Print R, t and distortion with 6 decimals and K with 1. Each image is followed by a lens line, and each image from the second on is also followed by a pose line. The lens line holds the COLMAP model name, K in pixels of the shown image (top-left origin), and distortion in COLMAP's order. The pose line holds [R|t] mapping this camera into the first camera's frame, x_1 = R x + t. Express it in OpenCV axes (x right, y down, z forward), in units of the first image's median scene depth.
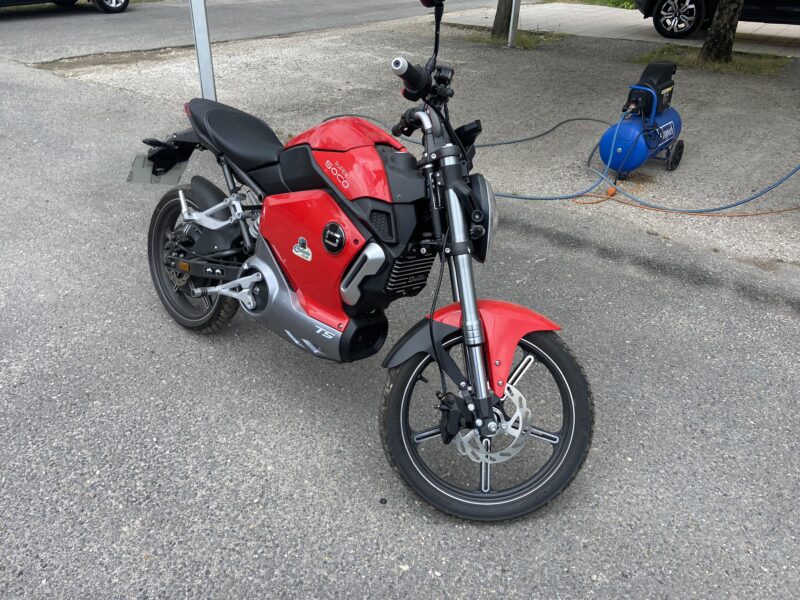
lens RADIAL K [[595.1, 0, 399.2], [0, 595.1, 300.2], [0, 0, 1]] dist [0.081836, -0.080612]
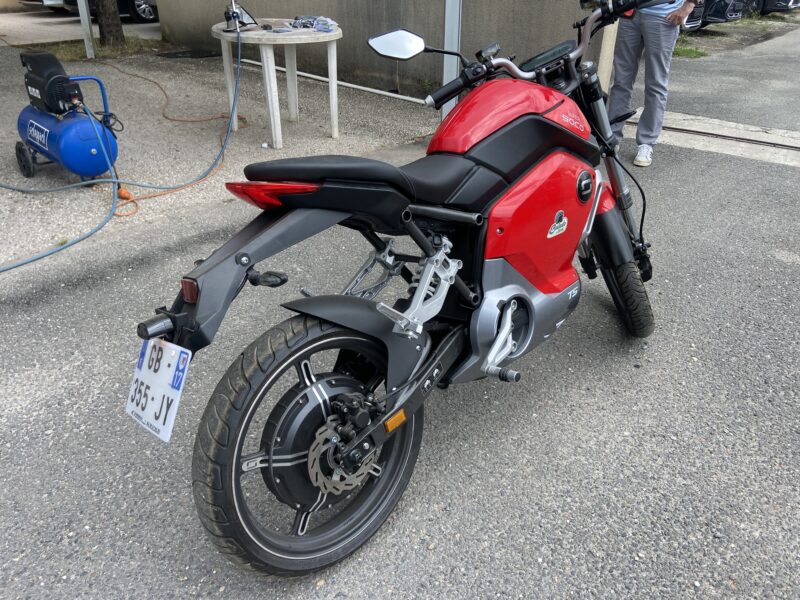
lens RADIAL K [[595.1, 0, 399.3], [0, 595.1, 299.7], [0, 0, 1]] dist [0.081836, -0.080612]
pose [[0.071230, -0.495717, 0.865558, -1.025475], [0.484448, 0.775735, 0.404407, -0.489363], [-0.871915, 0.390512, 0.295405, 0.981781]]
